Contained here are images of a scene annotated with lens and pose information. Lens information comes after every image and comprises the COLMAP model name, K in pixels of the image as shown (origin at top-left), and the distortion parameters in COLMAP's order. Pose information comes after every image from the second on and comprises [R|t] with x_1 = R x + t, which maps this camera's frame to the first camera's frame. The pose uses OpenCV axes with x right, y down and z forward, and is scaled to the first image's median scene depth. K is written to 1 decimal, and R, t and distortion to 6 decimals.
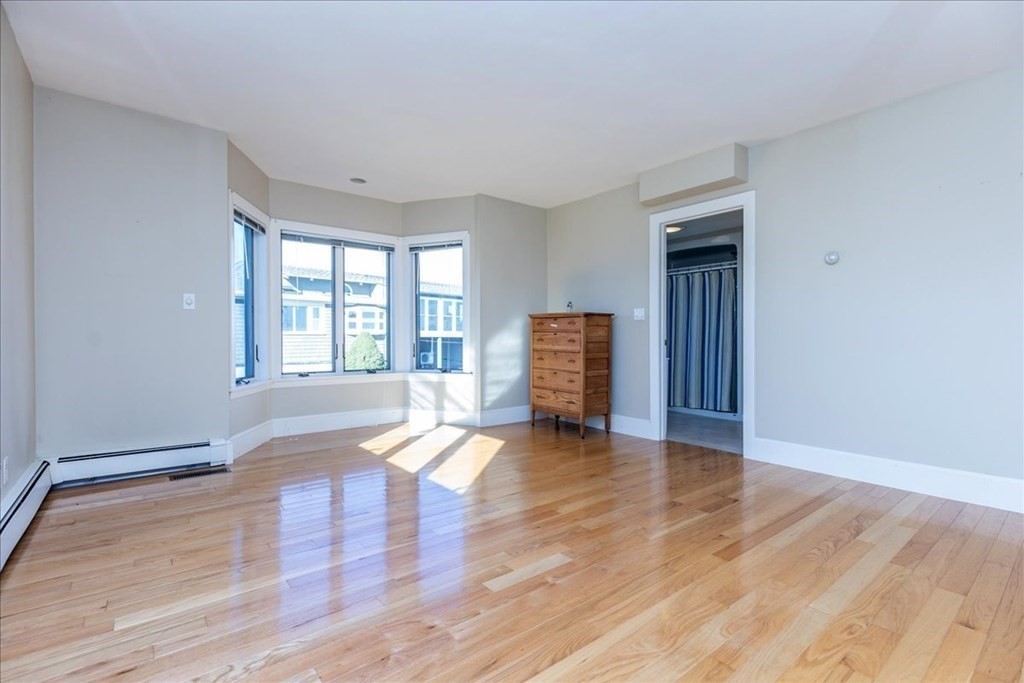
lens RADIAL K [[461.8, 0, 512.0], [0, 461.8, 341.5], [0, 0, 1]] dist [0.013182, -0.000156]
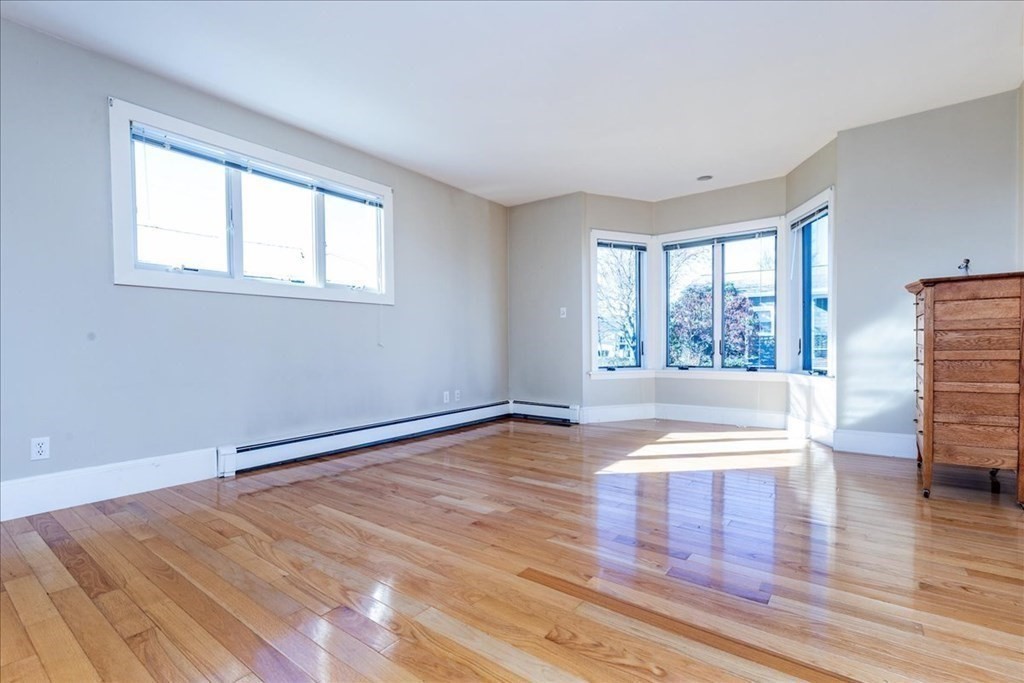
lens RADIAL K [[469.0, 0, 510.8], [0, 469.0, 356.9], [0, 0, 1]] dist [-0.000334, -0.000098]
pose [[0.244657, 0.020049, -0.969402, 0.526930], [0.002840, 0.999767, 0.021394, 0.018133], [0.969606, -0.007987, 0.244543, 0.313500]]
